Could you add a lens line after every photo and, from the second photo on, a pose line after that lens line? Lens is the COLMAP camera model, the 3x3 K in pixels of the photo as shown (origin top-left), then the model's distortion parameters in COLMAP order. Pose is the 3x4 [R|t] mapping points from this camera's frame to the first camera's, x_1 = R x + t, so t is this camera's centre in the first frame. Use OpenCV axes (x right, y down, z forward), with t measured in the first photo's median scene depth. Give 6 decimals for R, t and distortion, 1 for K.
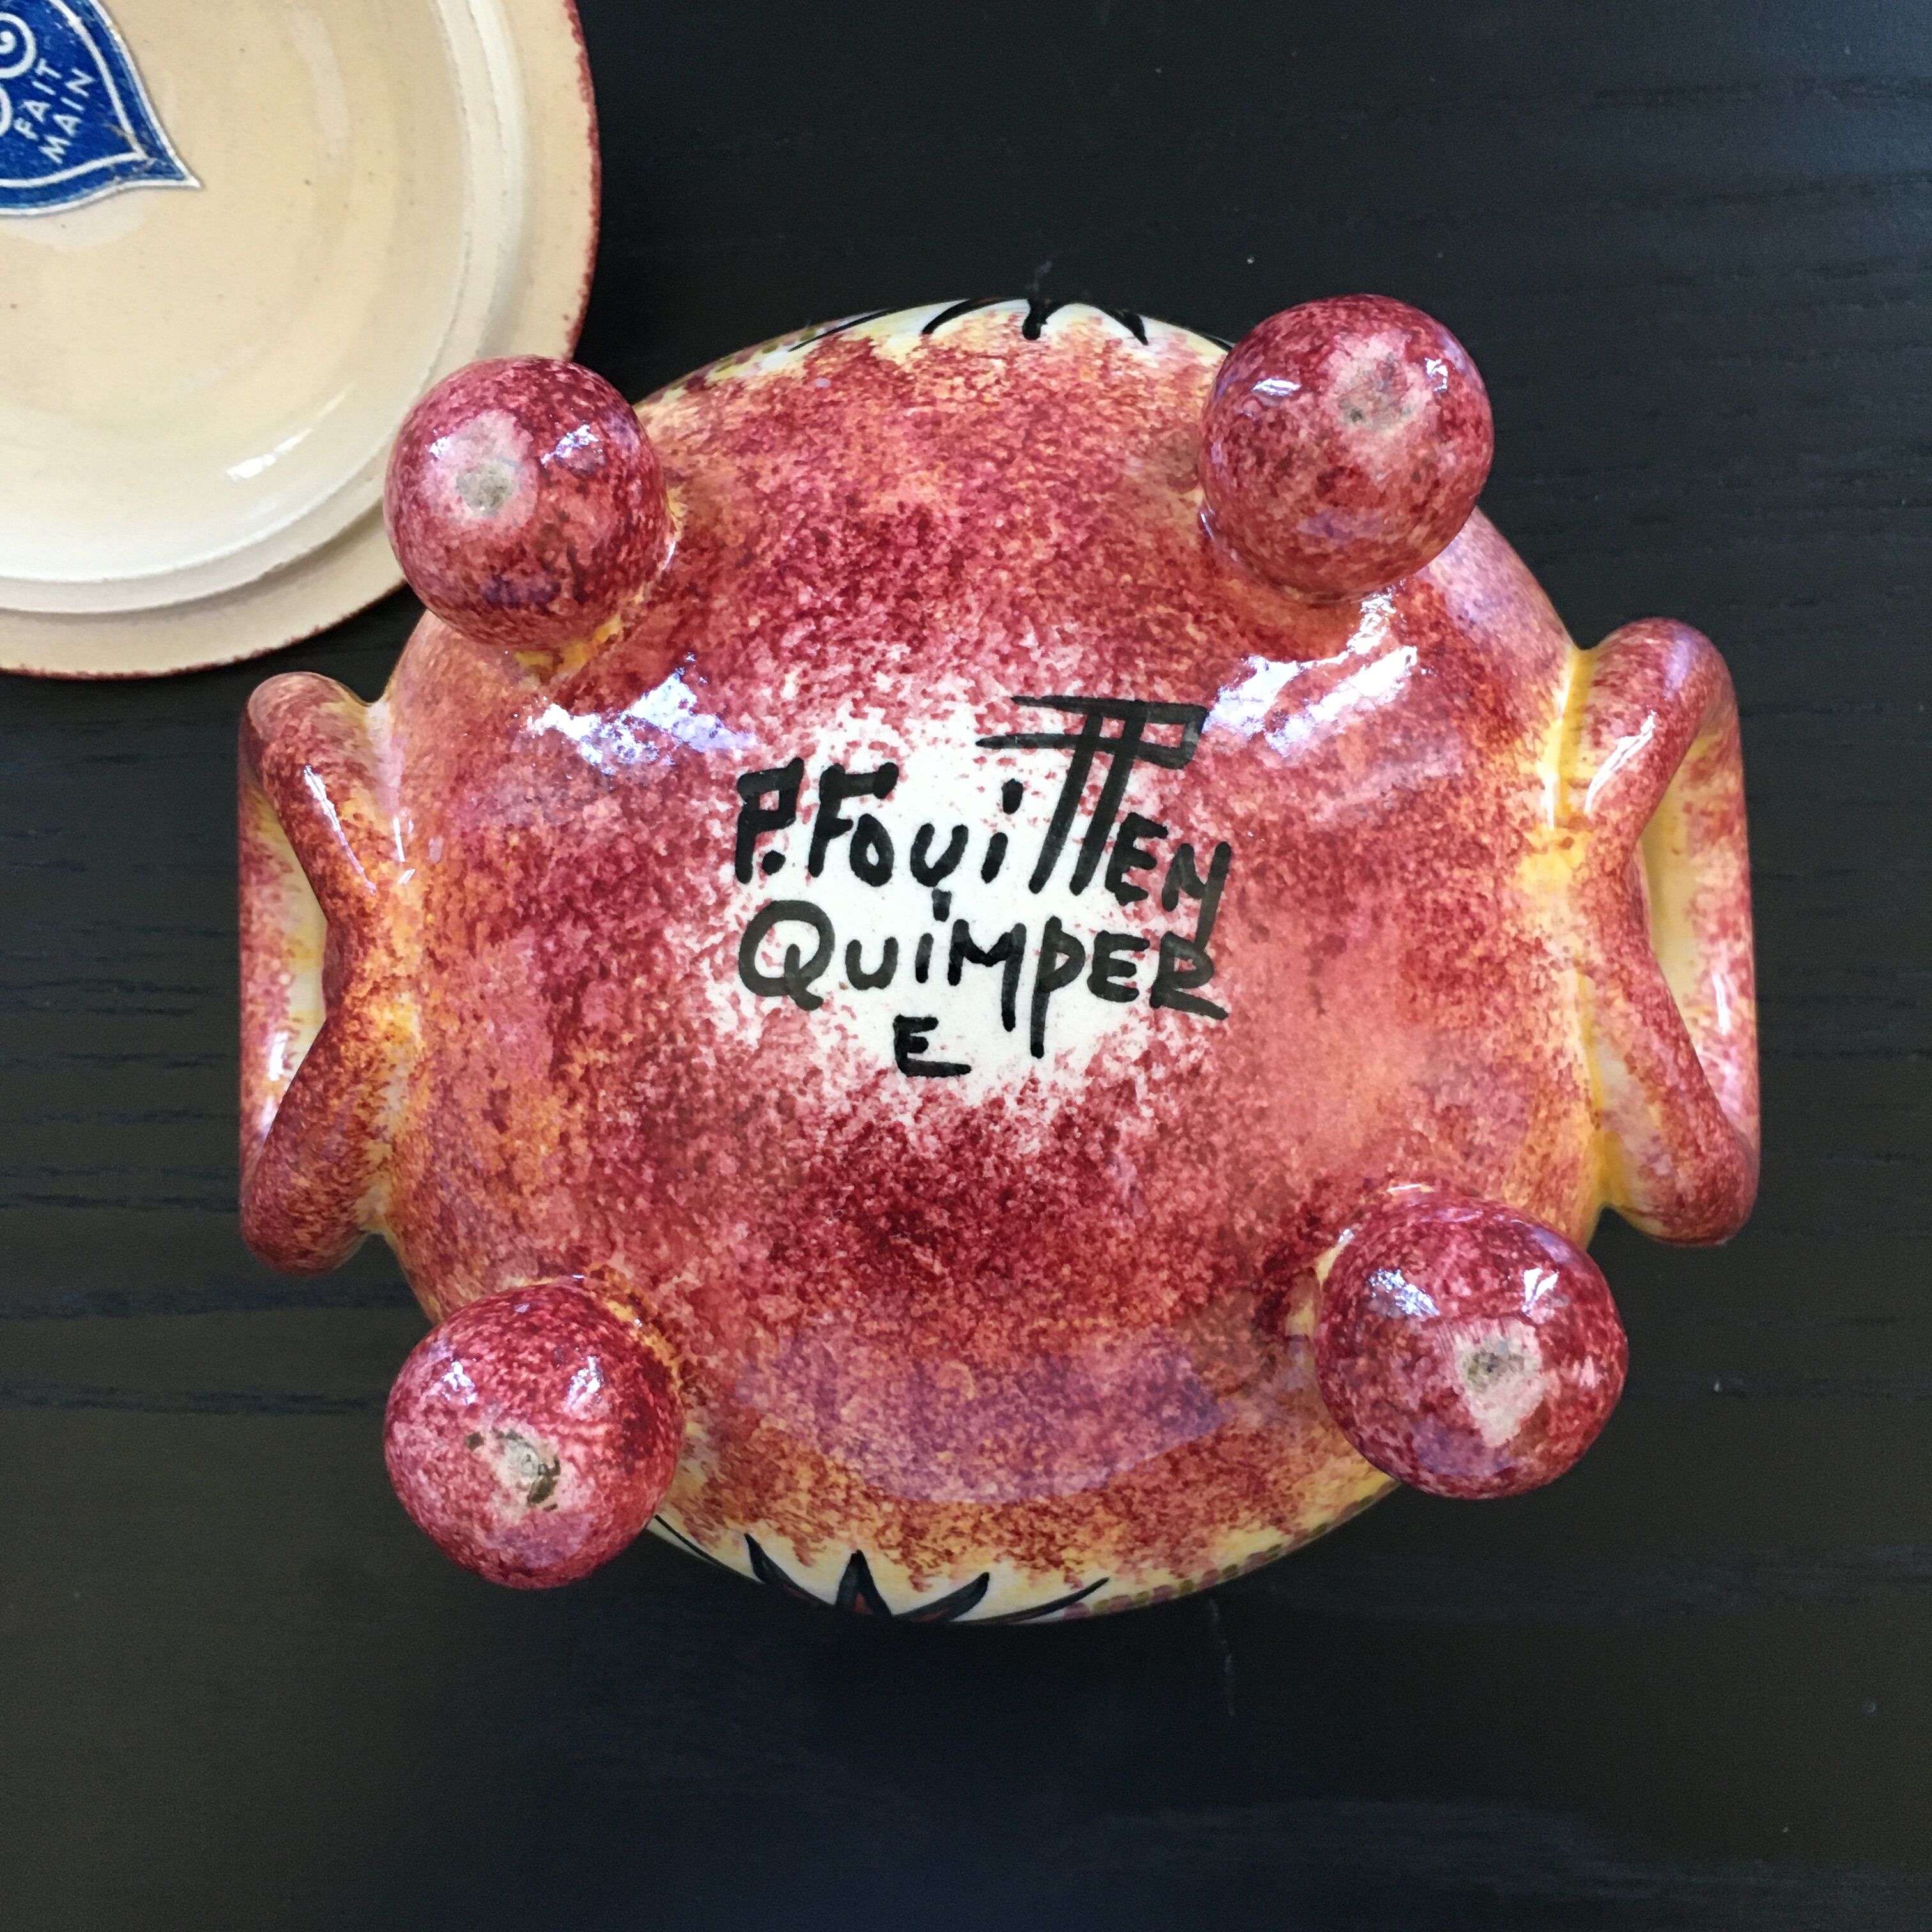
lens RADIAL K [[2228.2, 0, 966.0], [0, 2228.2, 966.0], [0, 0, 1]] dist [0.079084, -0.147532]
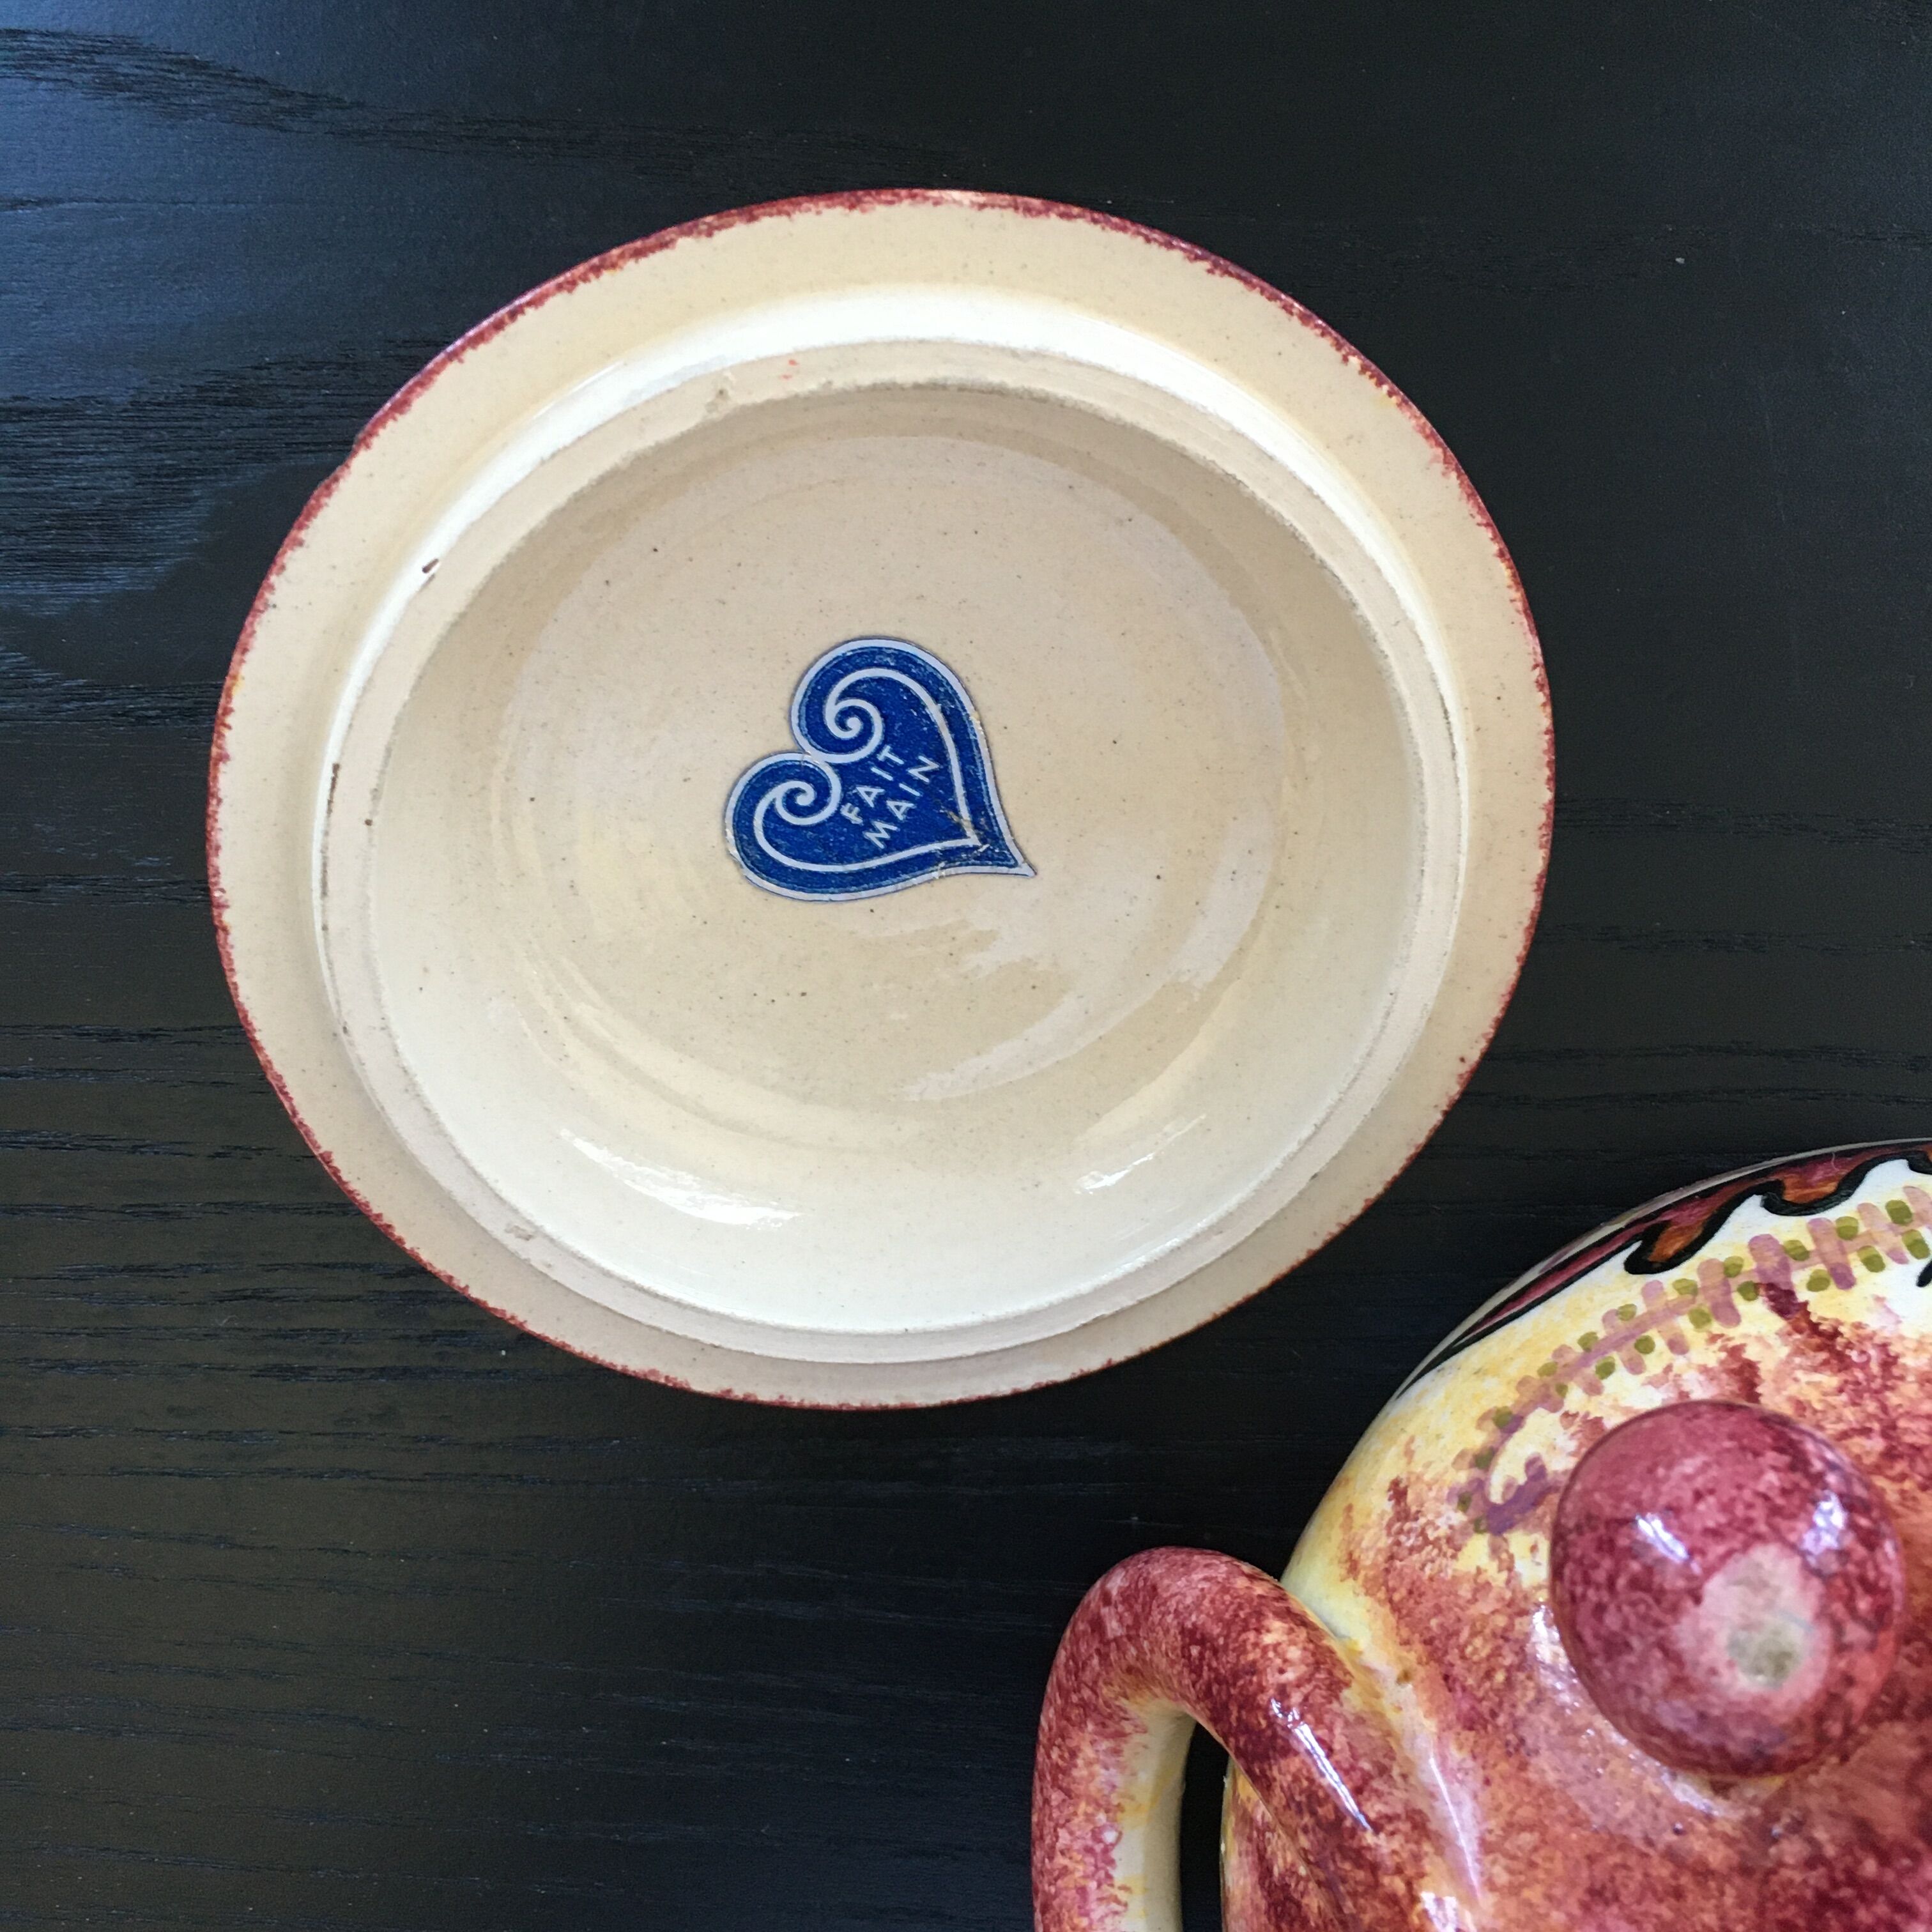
lens RADIAL K [[2228.2, 0, 966.0], [0, 2228.2, 966.0], [0, 0, 1]] dist [0.079084, -0.147532]
pose [[0.998473, 0.054147, -0.010980, -0.362884], [-0.054084, 0.998519, 0.005972, -0.322202], [0.011287, -0.005369, 0.999922, 0.147108]]
